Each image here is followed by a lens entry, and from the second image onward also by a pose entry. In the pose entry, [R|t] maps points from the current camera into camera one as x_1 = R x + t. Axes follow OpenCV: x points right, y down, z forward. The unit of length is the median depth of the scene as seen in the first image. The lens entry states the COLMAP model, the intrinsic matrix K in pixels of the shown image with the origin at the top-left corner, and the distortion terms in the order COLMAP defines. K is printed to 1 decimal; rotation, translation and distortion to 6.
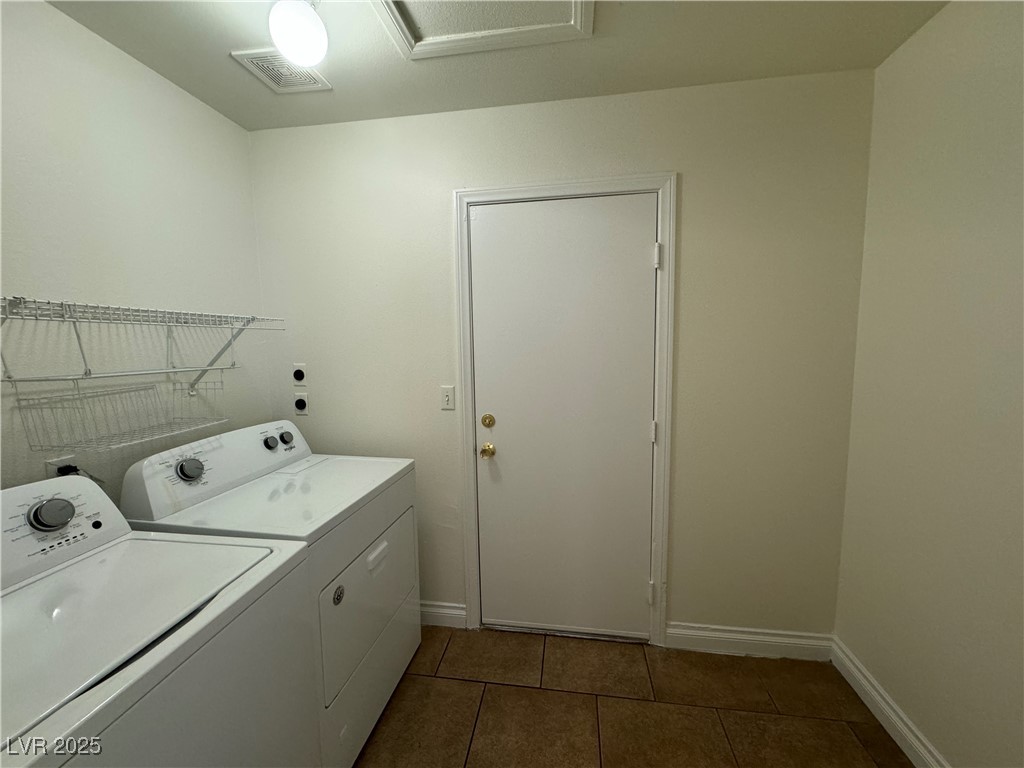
lens RADIAL K [[409.7, 0, 513.9], [0, 409.7, 383.9], [0, 0, 1]] dist [-0.002119, 0.000526]
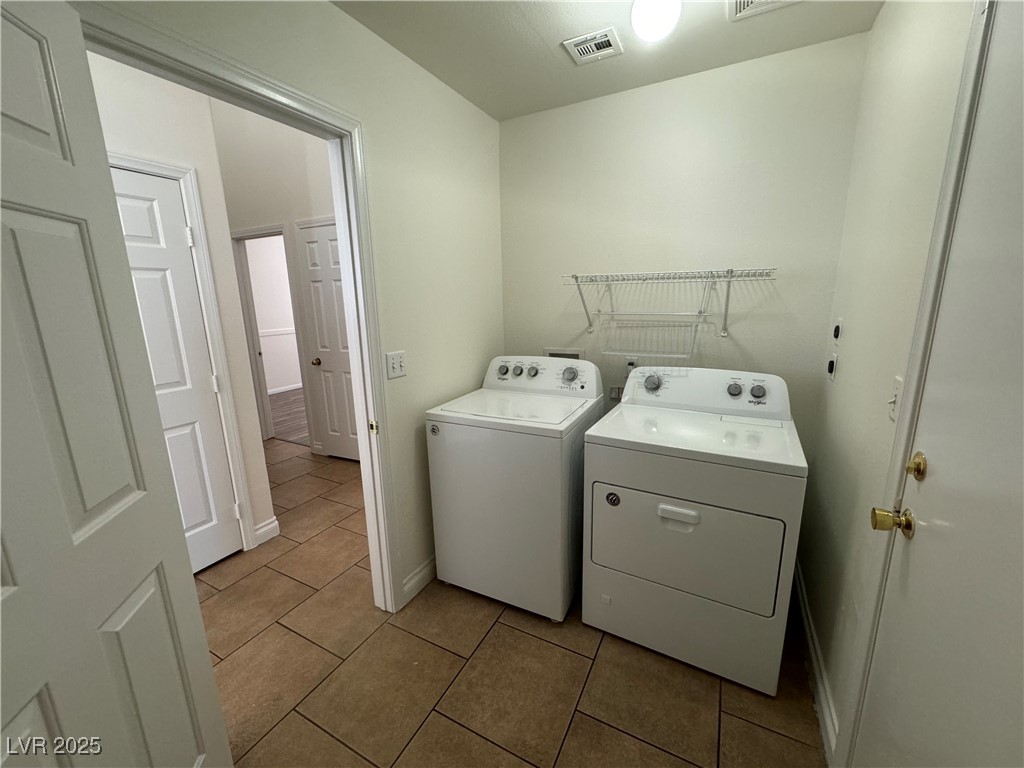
lens RADIAL K [[409.7, 0, 514.4], [0, 409.7, 381.4], [0, 0, 1]] dist [-0.002119, 0.000526]
pose [[-0.327966, 0.215749, -0.919723, 0.644949], [-0.076774, 0.964264, 0.253575, -0.115857], [0.941565, 0.153774, -0.299682, 0.873761]]
